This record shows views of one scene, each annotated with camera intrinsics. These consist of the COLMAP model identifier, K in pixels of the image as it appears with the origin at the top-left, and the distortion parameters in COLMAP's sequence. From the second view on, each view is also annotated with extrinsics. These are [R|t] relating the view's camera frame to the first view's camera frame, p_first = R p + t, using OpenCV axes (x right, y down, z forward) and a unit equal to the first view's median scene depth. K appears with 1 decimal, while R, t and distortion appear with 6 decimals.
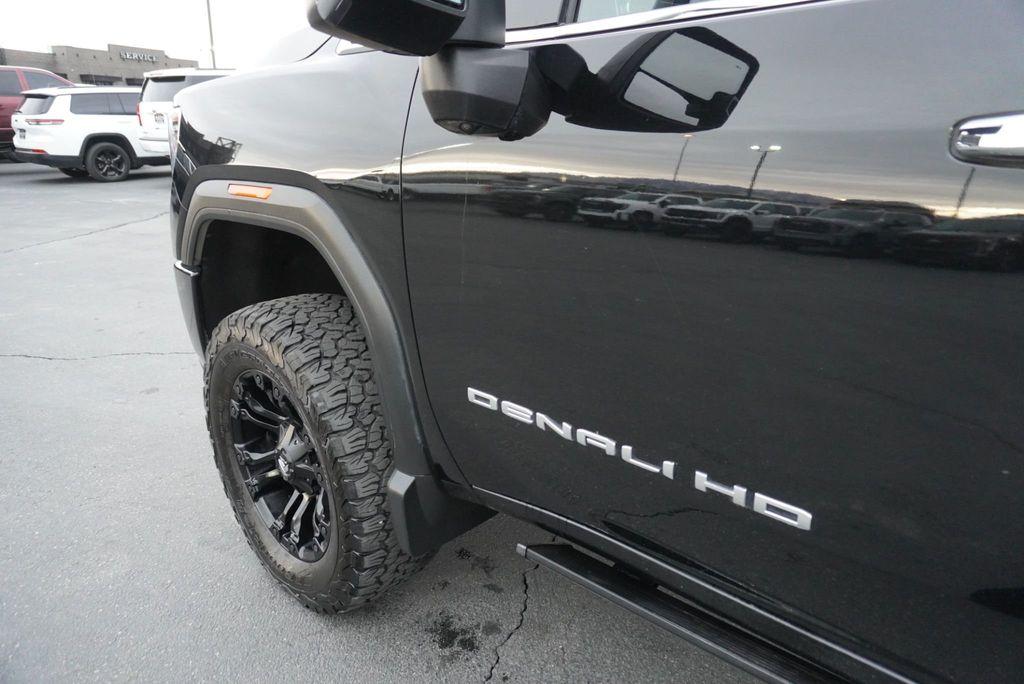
lens RADIAL K [[682.3, 0, 512.0], [0, 682.3, 342.0], [0, 0, 1]] dist [-0.022733, 0.007260]
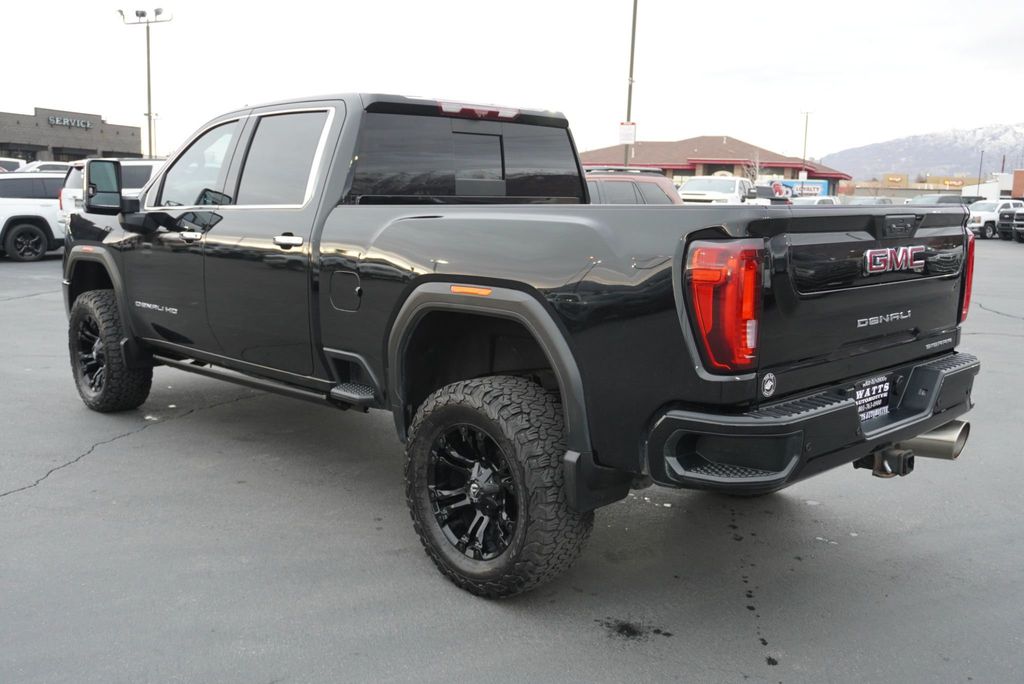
lens RADIAL K [[992.1, 0, 512.0], [0, 992.1, 342.0], [0, 0, 1]] dist [0.005508, 0.012378]
pose [[0.997918, 0.019511, -0.061474, 1.327322], [-0.029687, 0.985126, -0.169251, 0.656704], [0.057257, 0.170724, 0.983654, -2.359412]]
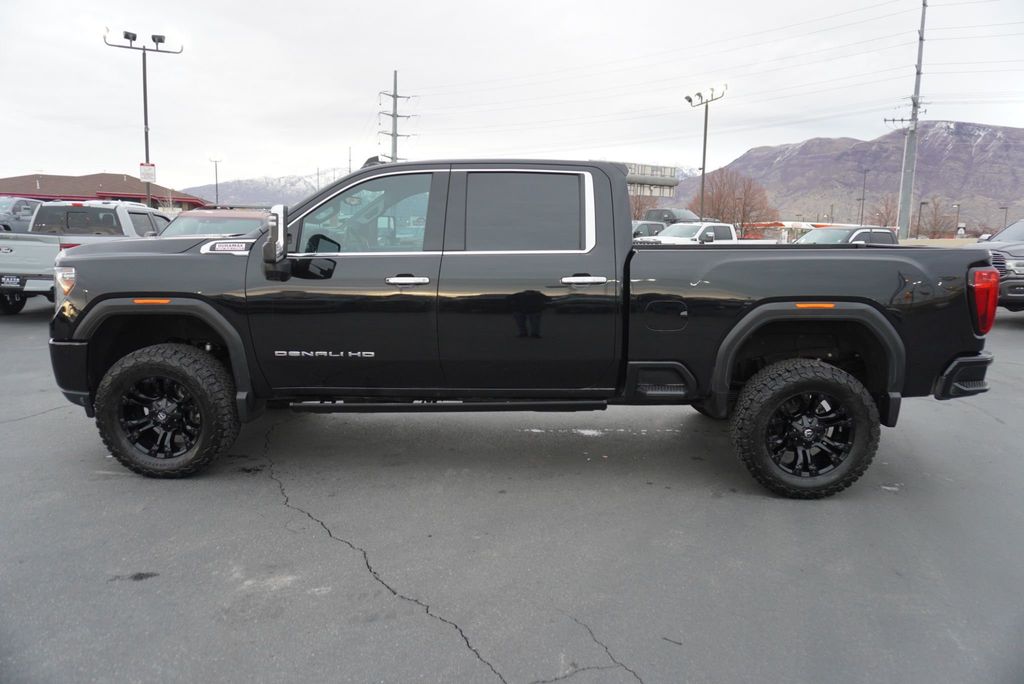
lens RADIAL K [[714.1, 0, 534.8], [0, 714.1, 344.1], [0, 0, 1]] dist [0.006624, 0.003830]
pose [[0.725127, -0.101995, 0.681019, -0.933933], [0.204933, 0.976123, -0.072015, 0.333161], [-0.657413, 0.191784, 0.728716, -1.487067]]
